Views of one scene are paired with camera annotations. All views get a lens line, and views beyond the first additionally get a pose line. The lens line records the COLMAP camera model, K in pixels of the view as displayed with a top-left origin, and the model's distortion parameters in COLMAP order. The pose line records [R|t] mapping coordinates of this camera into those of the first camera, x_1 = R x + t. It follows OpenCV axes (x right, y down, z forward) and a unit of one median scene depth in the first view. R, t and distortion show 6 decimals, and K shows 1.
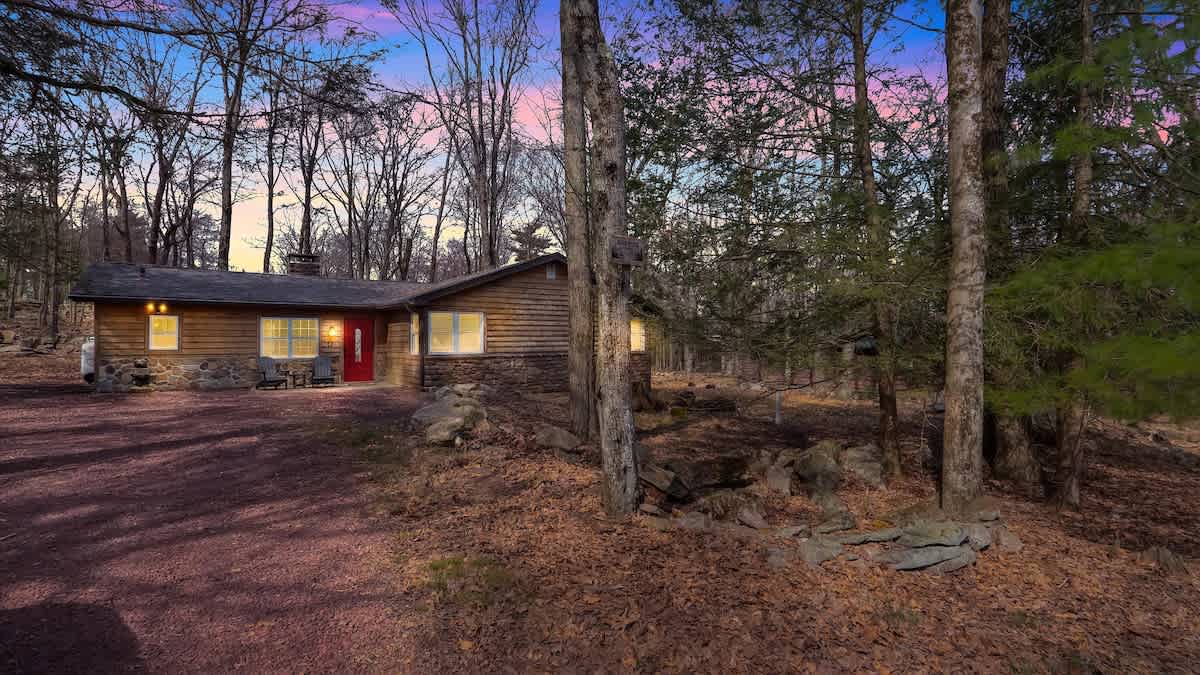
lens RADIAL K [[591.9, 0, 604.7], [0, 591.9, 337.9], [0, 0, 1]] dist [0.021882, -0.010914]
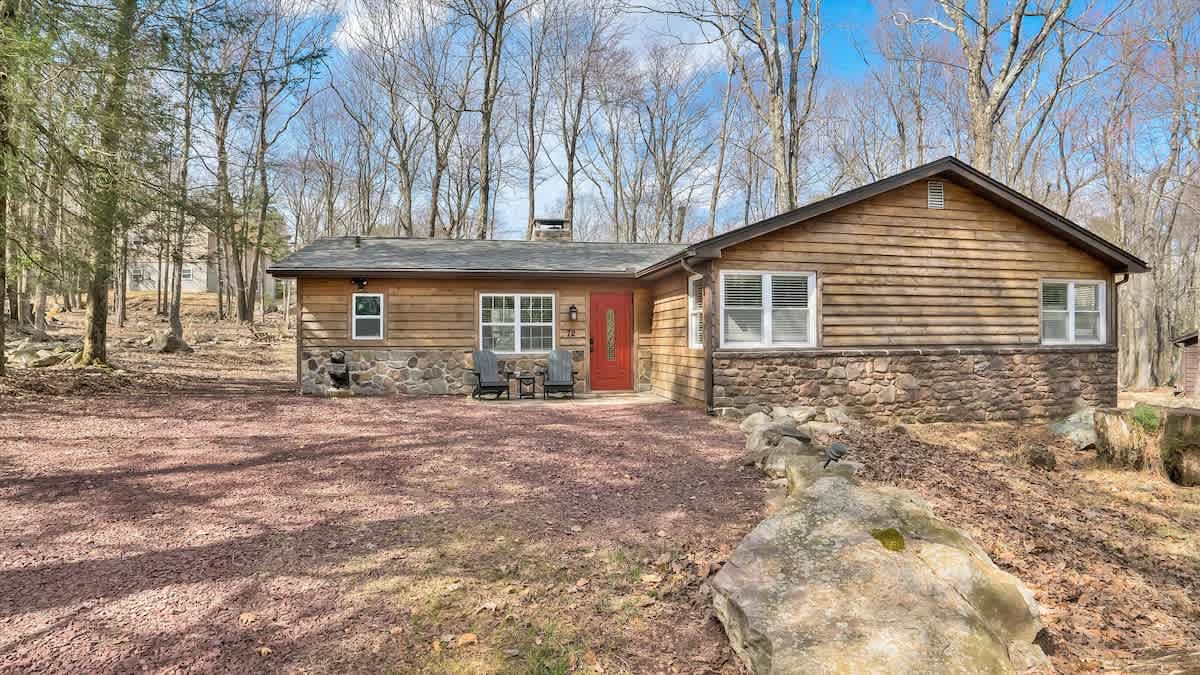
lens RADIAL K [[625.3, 0, 582.9], [0, 625.3, 333.5], [0, 0, 1]] dist [-0.111682, 0.021952]
pose [[0.890636, -0.006691, -0.454668, -0.138559], [0.002608, 0.999950, -0.009607, 0.018263], [0.454710, 0.007371, 0.890609, 0.398655]]
